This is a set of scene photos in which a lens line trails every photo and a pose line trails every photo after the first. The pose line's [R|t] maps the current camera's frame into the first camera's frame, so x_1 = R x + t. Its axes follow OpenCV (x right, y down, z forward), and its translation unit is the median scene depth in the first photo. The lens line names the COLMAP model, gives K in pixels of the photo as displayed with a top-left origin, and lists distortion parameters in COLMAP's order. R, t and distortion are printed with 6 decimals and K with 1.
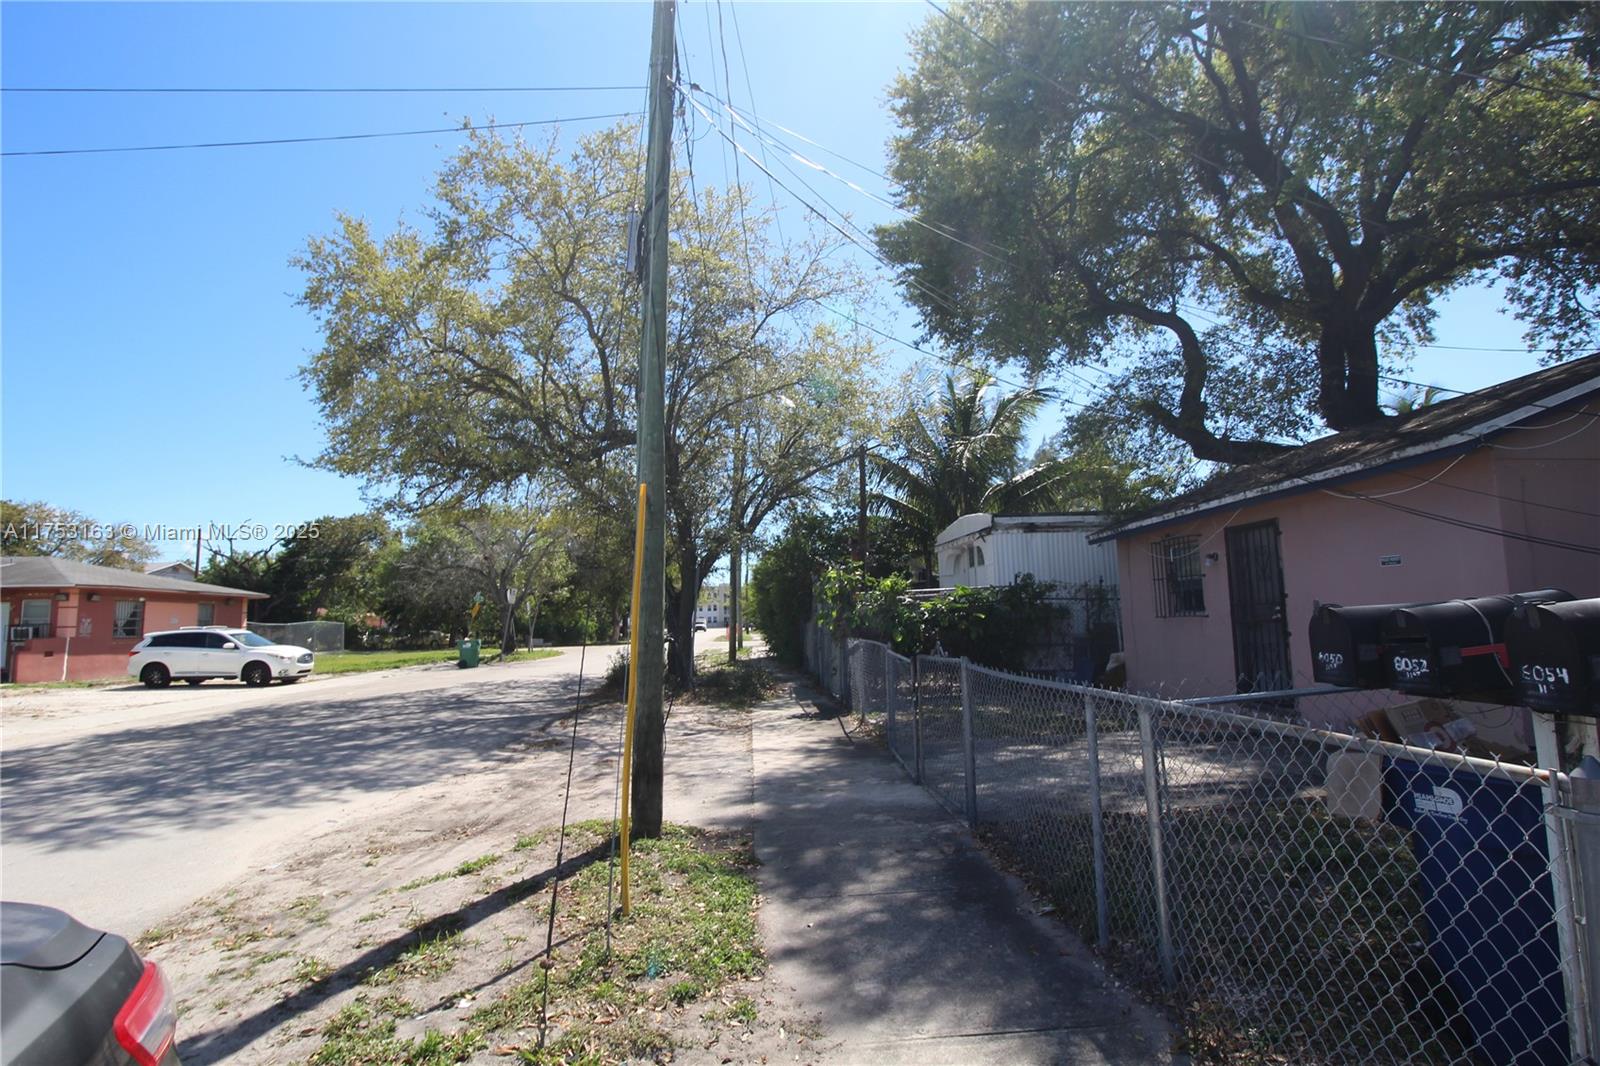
lens RADIAL K [[811.2, 0, 794.5], [0, 811.2, 525.2], [0, 0, 1]] dist [0.002029, -0.012006]
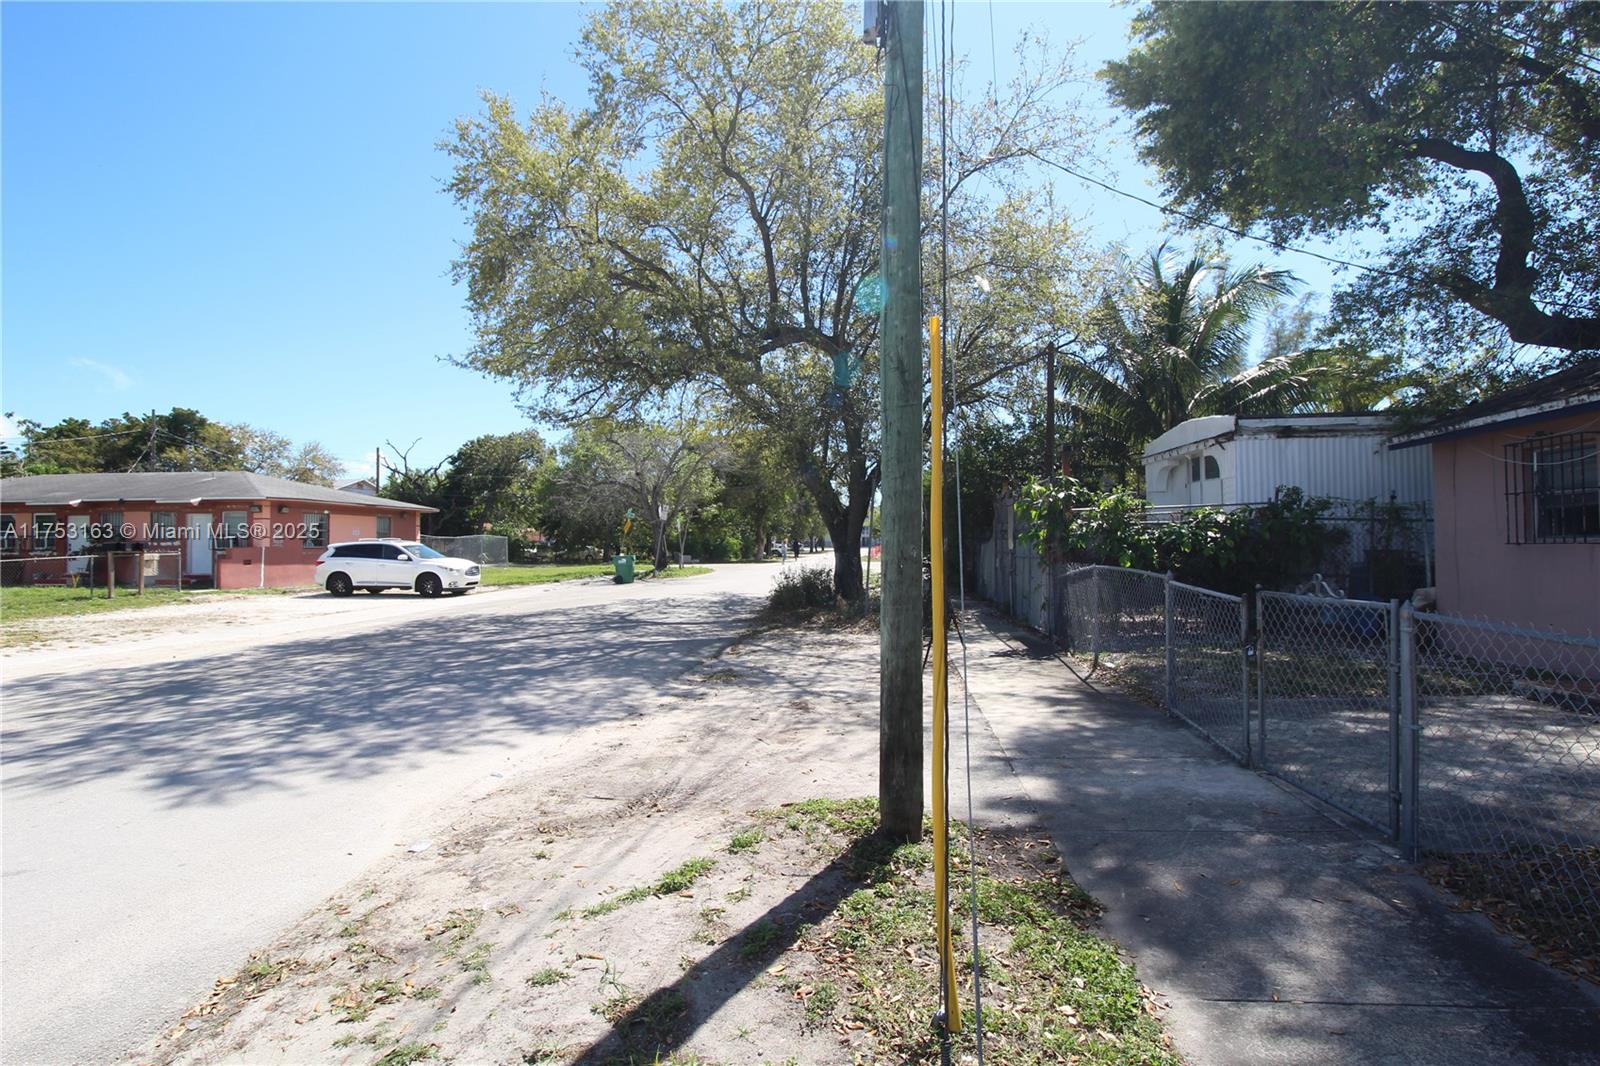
lens RADIAL K [[811.2, 0, 794.5], [0, 811.2, 525.2], [0, 0, 1]] dist [0.002029, -0.012006]
pose [[0.986326, 0.012313, -0.164344, -0.050415], [0.003830, 0.995223, 0.097555, 0.012570], [0.164760, -0.096850, 0.981567, 0.095818]]
